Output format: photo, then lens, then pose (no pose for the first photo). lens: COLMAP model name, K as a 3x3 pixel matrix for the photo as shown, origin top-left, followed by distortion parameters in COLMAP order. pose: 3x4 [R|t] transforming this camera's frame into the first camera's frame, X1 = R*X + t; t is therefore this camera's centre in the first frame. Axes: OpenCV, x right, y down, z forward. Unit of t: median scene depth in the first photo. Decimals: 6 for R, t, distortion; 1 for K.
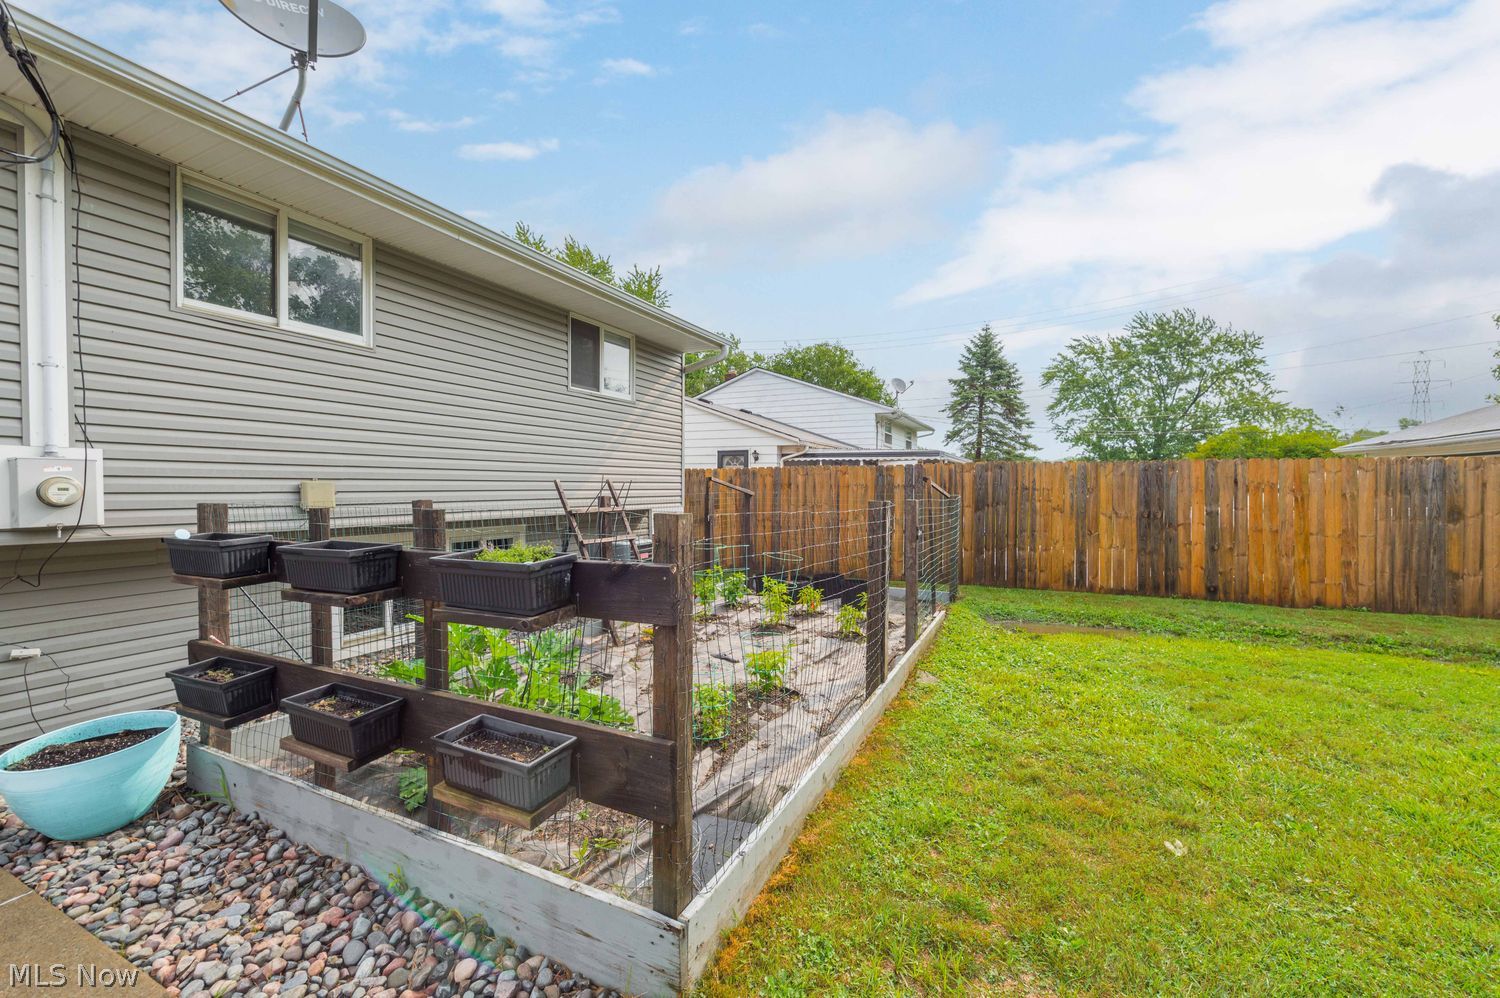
lens RADIAL K [[582.0, 0, 783.4], [0, 582.0, 486.7], [0, 0, 1]] dist [0.001859, -0.001656]
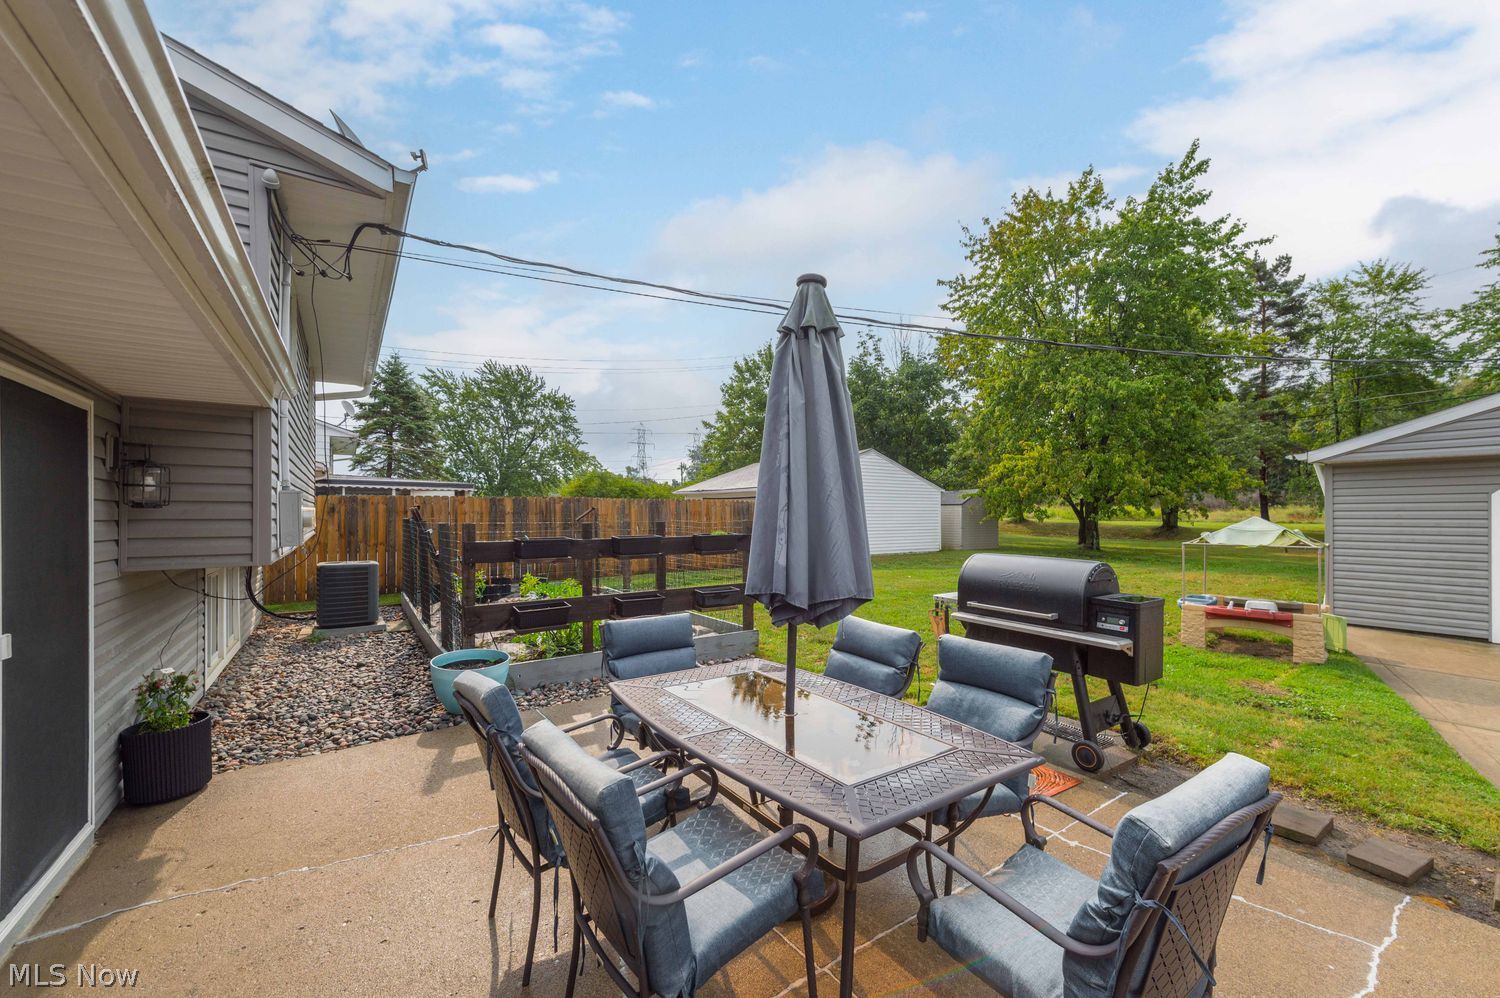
lens RADIAL K [[582.0, 0, 764.3], [0, 582.0, 506.5], [0, 0, 1]] dist [0.001859, -0.001656]
pose [[0.491126, 0.009868, 0.871032, -0.116976], [0.000128, 0.999935, -0.011401, -0.000032], [-0.871088, 0.005711, 0.491093, -0.029477]]
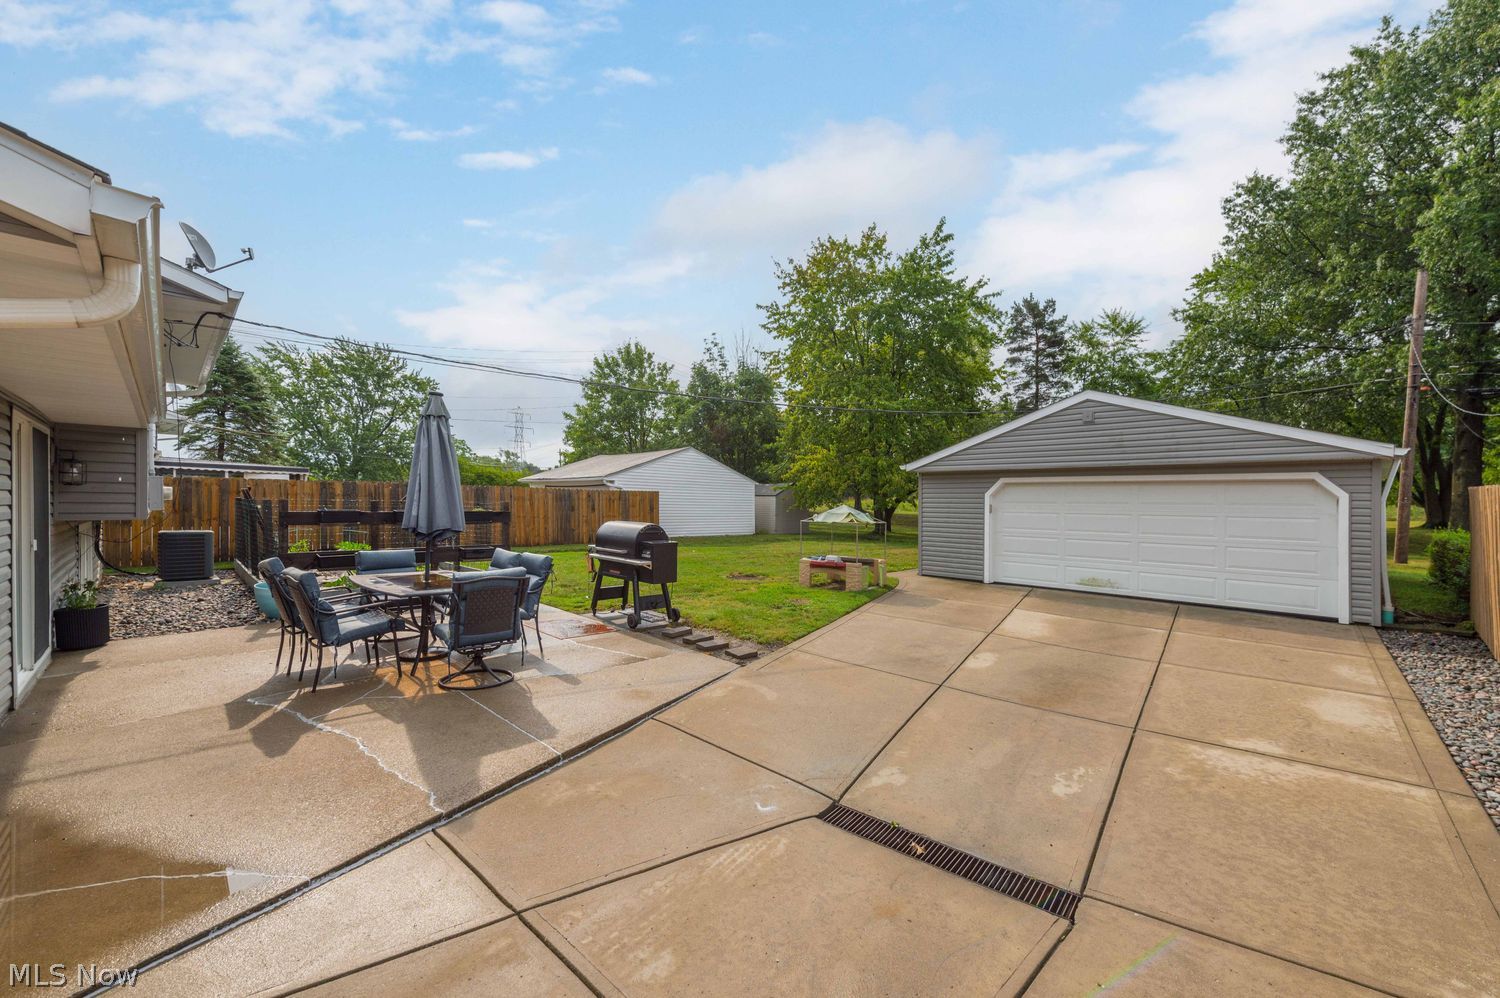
lens RADIAL K [[582.0, 0, 761.1], [0, 582.0, 508.1], [0, 0, 1]] dist [0.001859, -0.001656]
pose [[0.330189, -0.002229, 0.943912, -0.156991], [-0.015170, 0.999856, 0.007668, 0.000917], [-0.943793, -0.016852, 0.330107, -0.103596]]
